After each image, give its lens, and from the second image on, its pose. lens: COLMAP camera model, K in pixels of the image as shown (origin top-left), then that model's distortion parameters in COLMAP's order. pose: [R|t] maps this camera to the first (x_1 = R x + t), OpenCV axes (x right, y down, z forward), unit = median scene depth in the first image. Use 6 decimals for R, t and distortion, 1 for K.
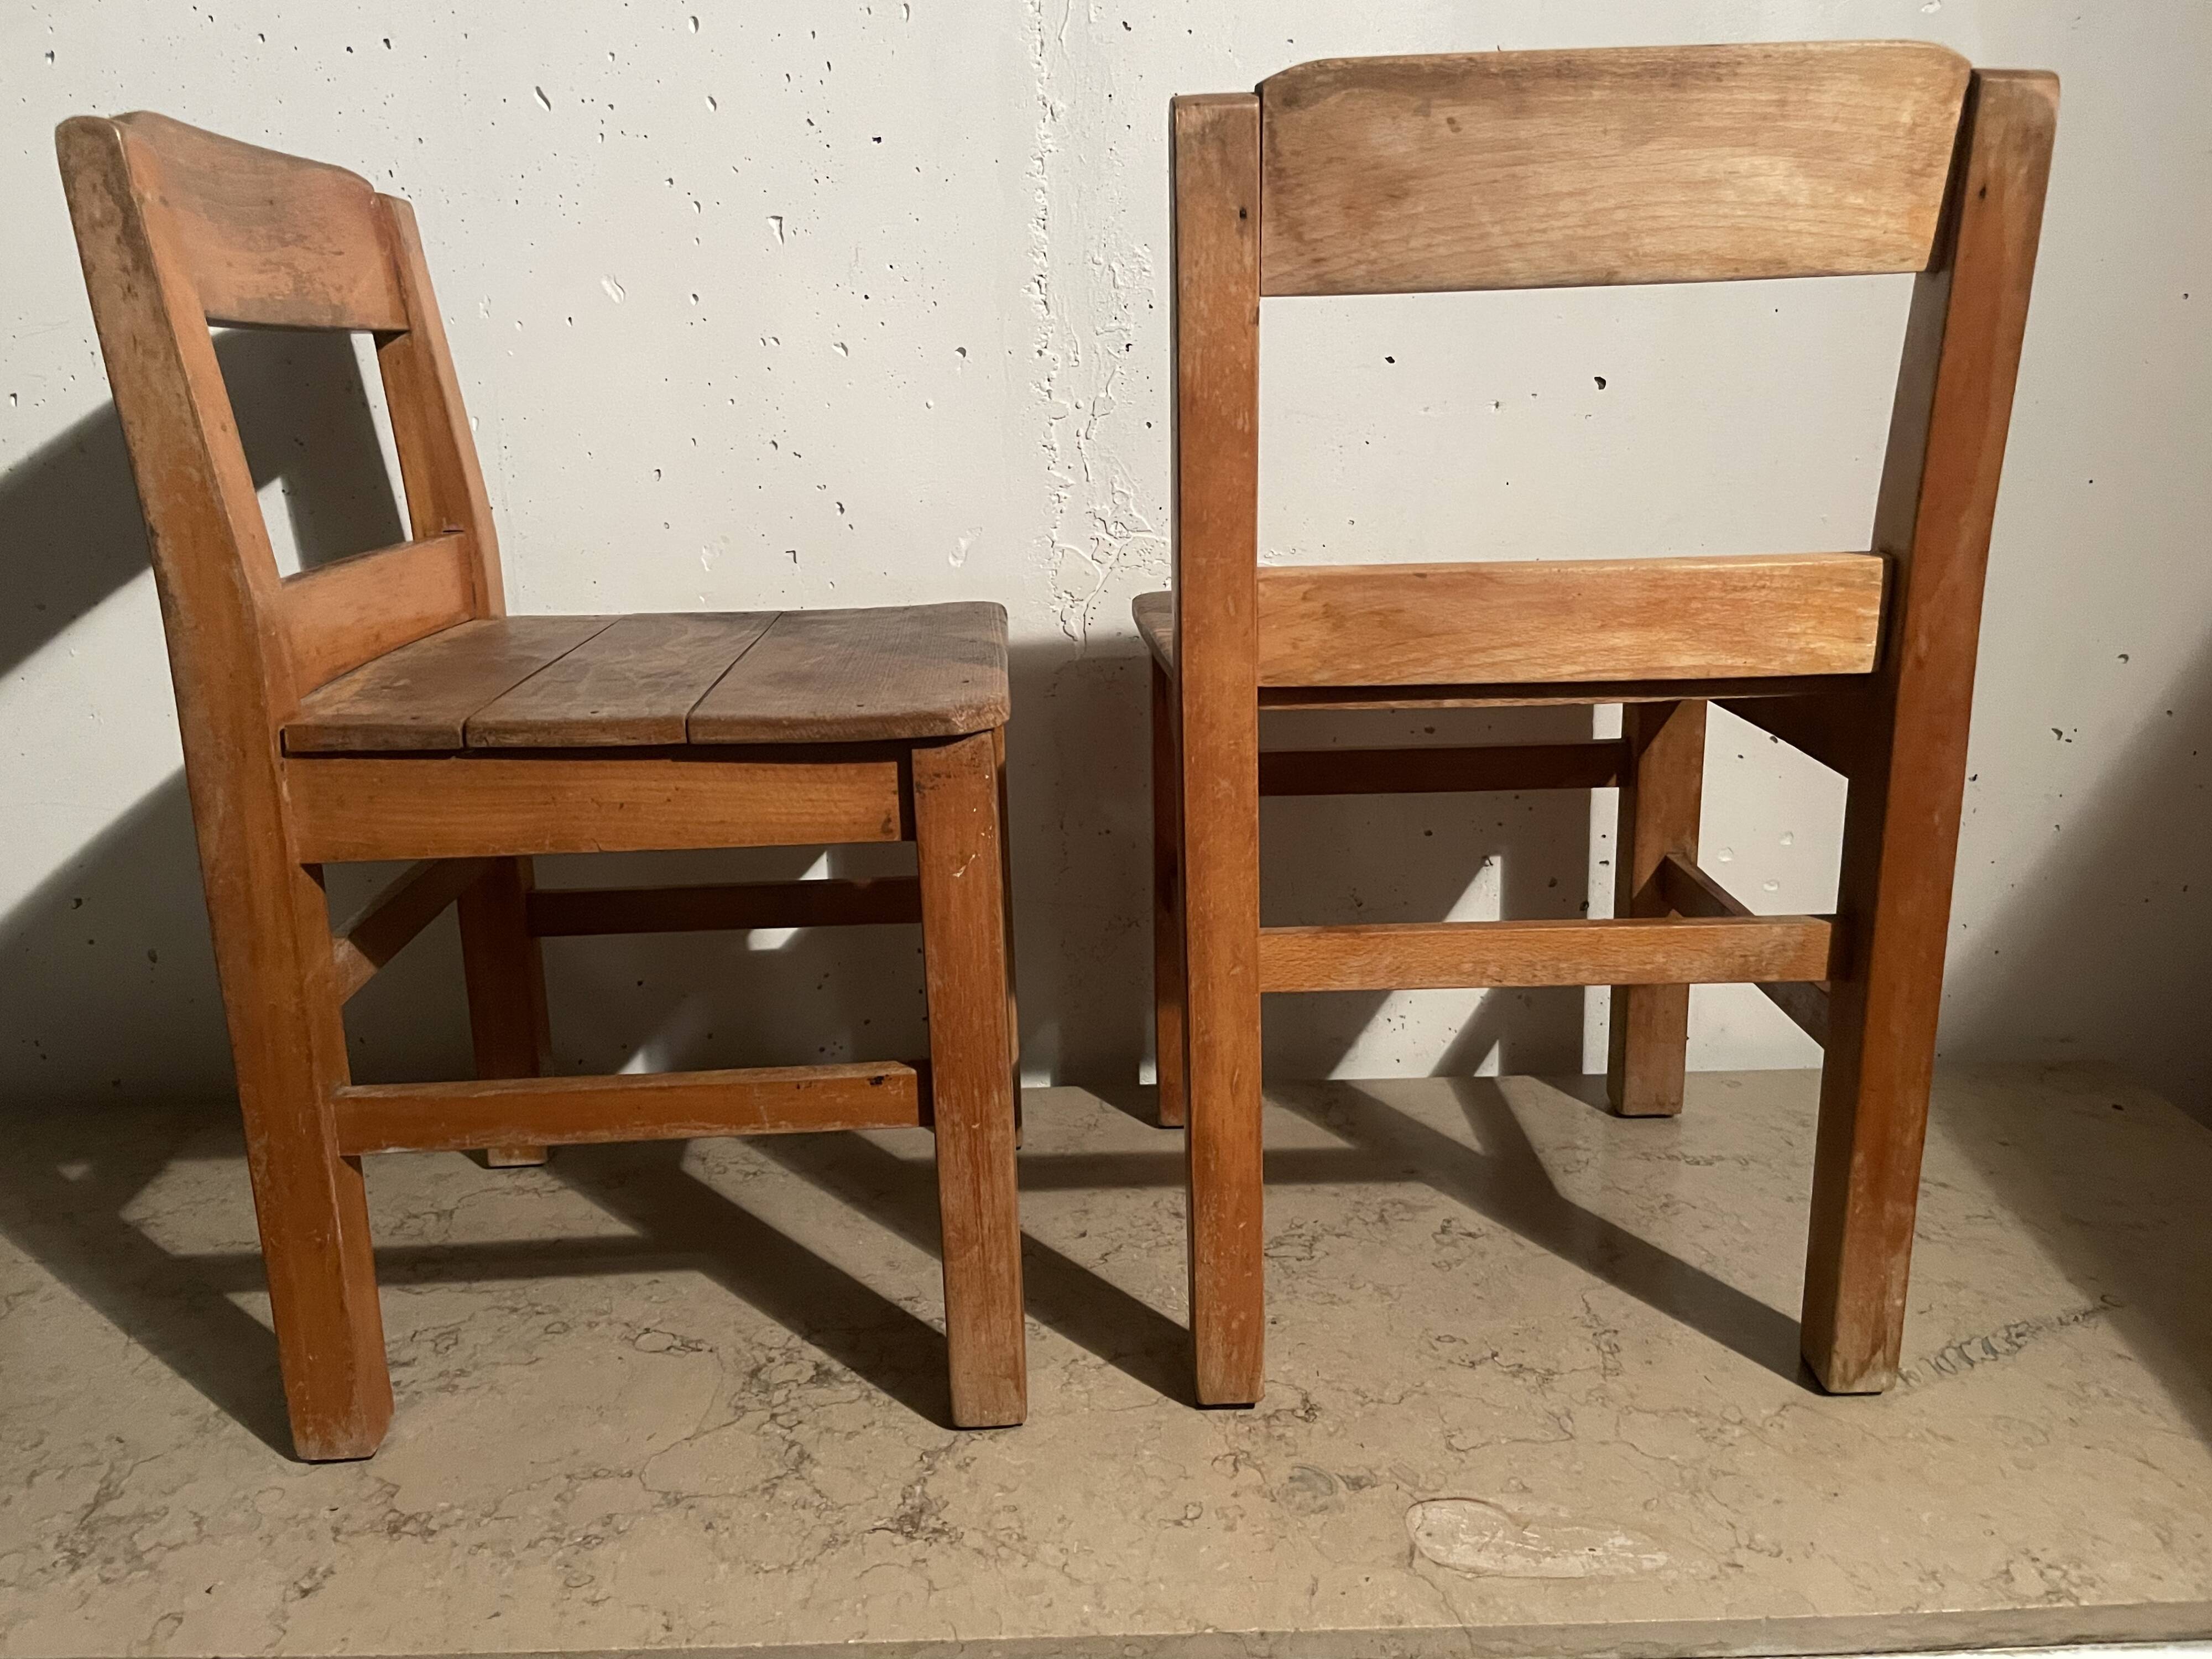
lens RADIAL K [[1690.0, 0, 1092.3], [0, 1690.0, 827.3], [0, 0, 1]] dist [0.081164, -0.119449]
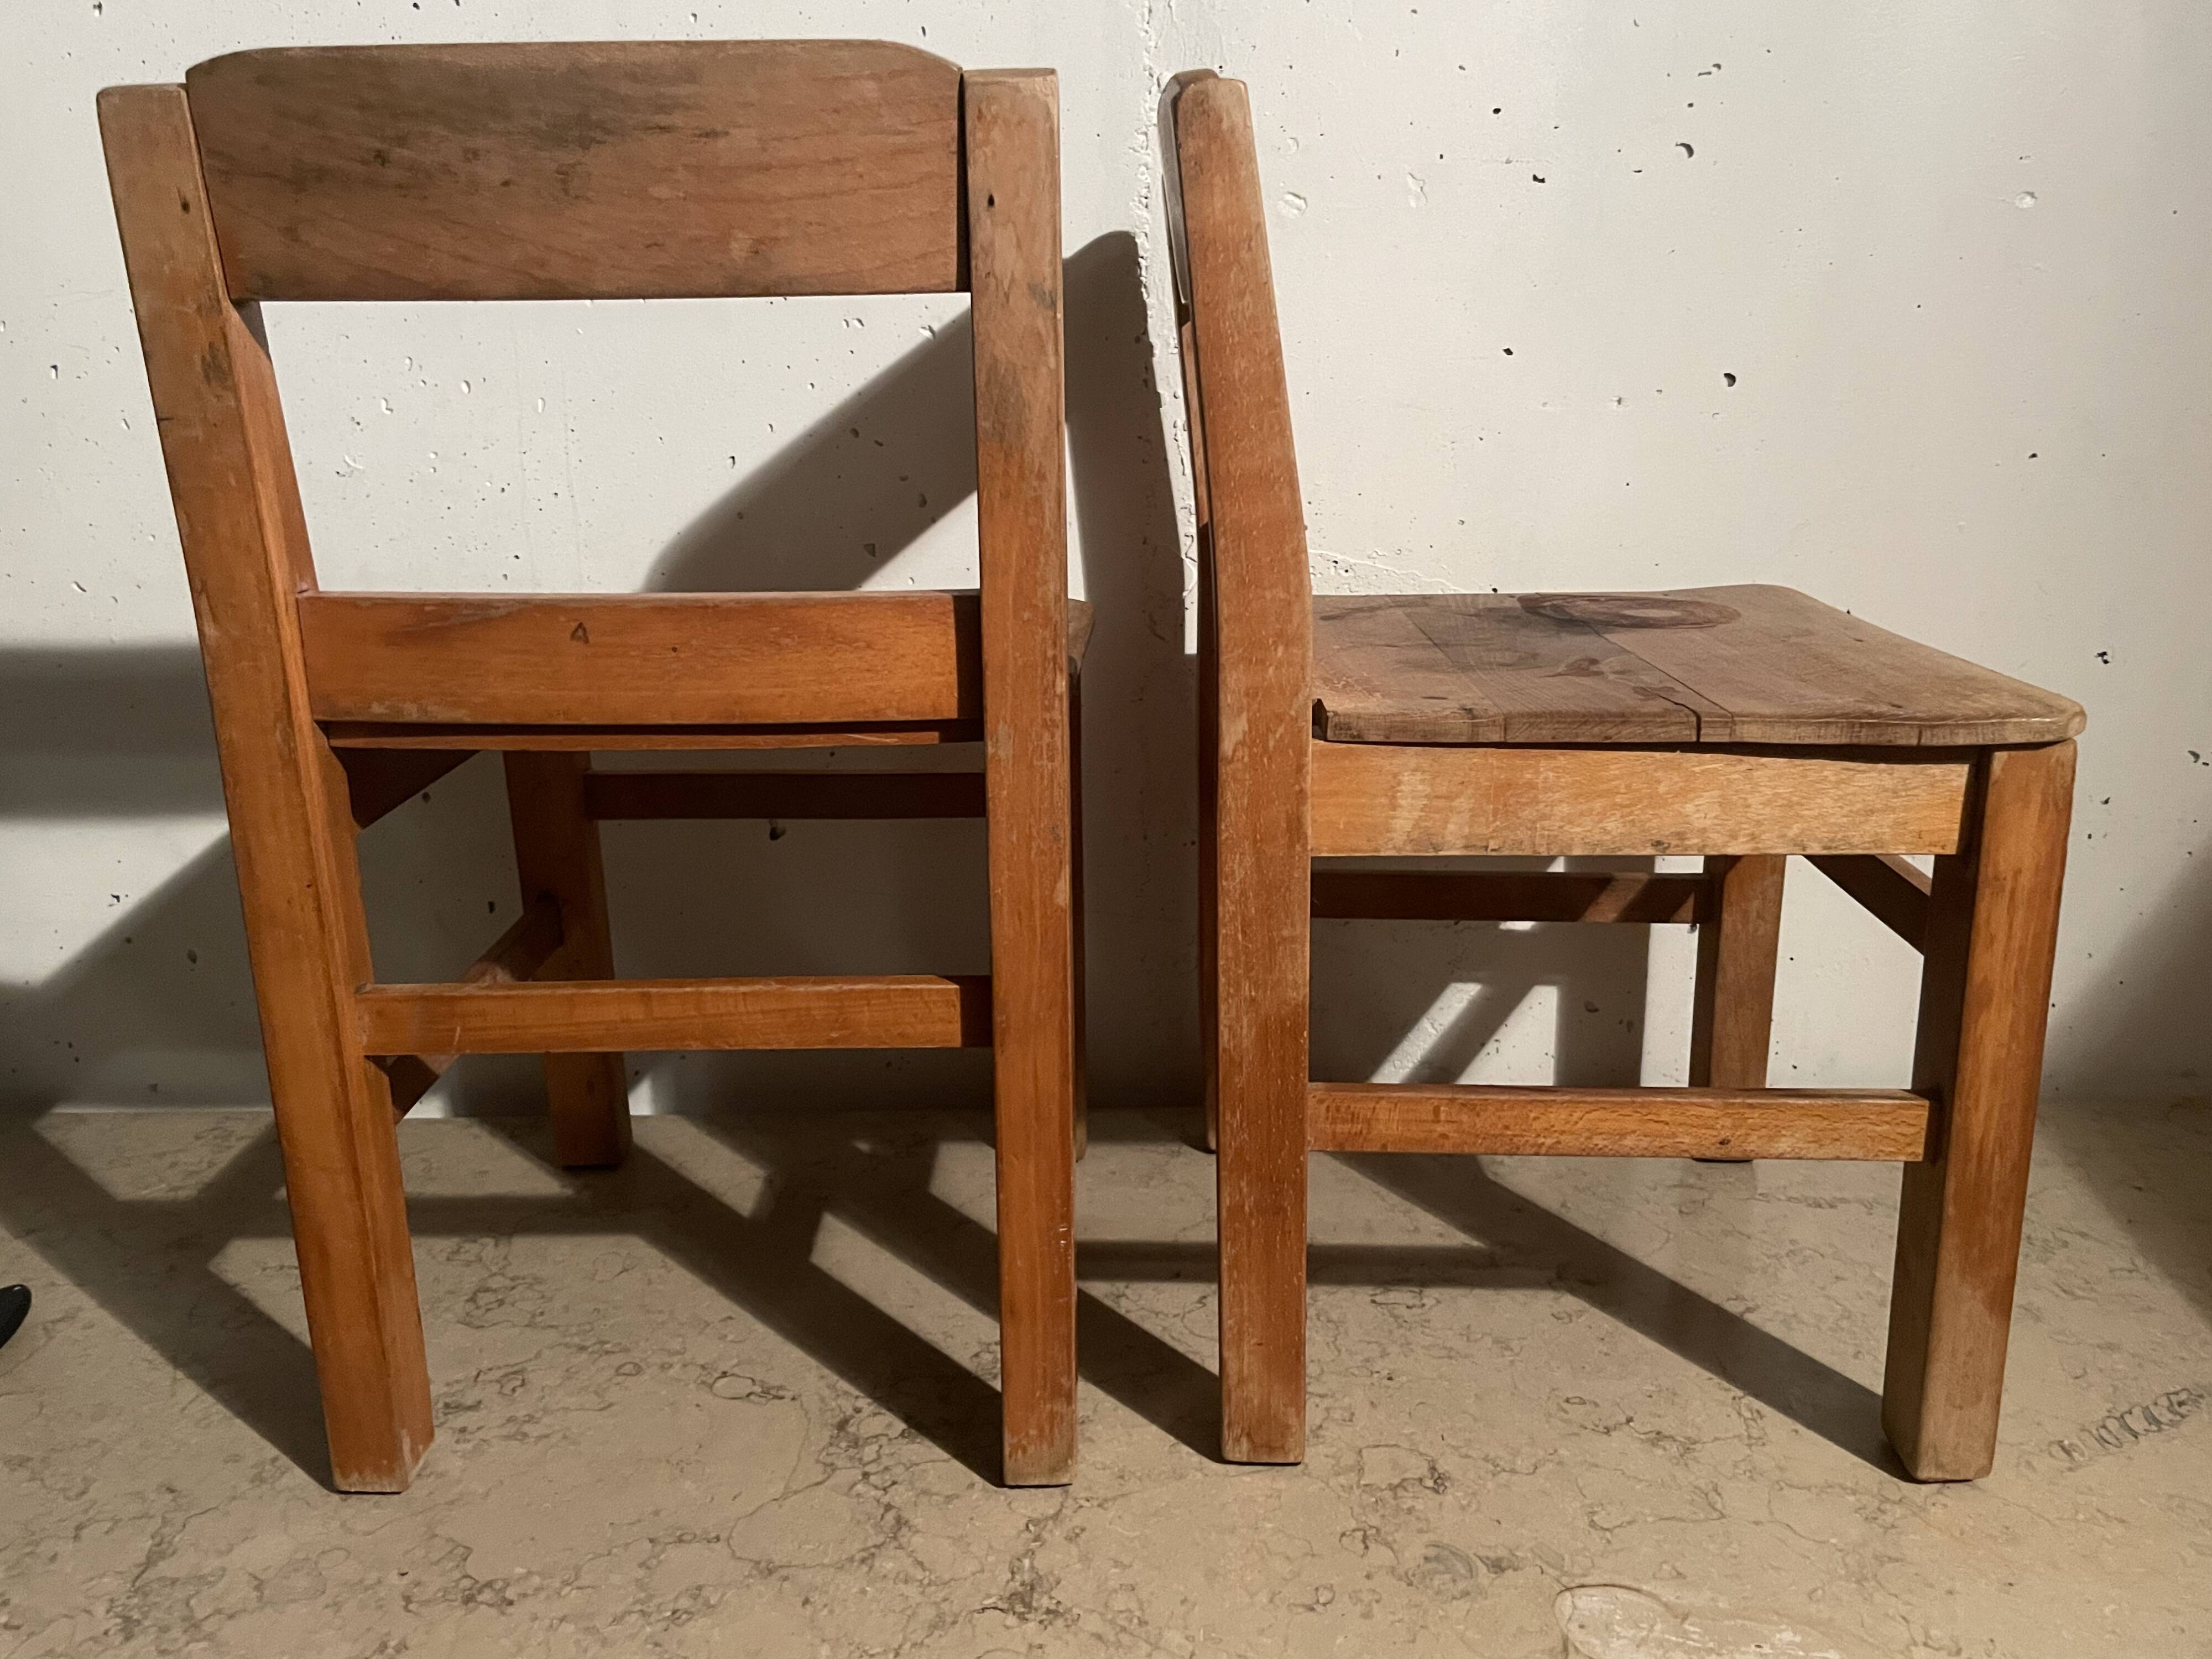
lens RADIAL K [[1692.1, 0, 1092.0], [0, 1692.1, 821.4], [0, 0, 1]] dist [0.078188, -0.116749]
pose [[0.999877, 0.015637, -0.000918, -0.070482], [-0.015625, 0.999810, 0.011618, -0.028944], [0.001100, -0.011602, 0.999932, 0.067525]]
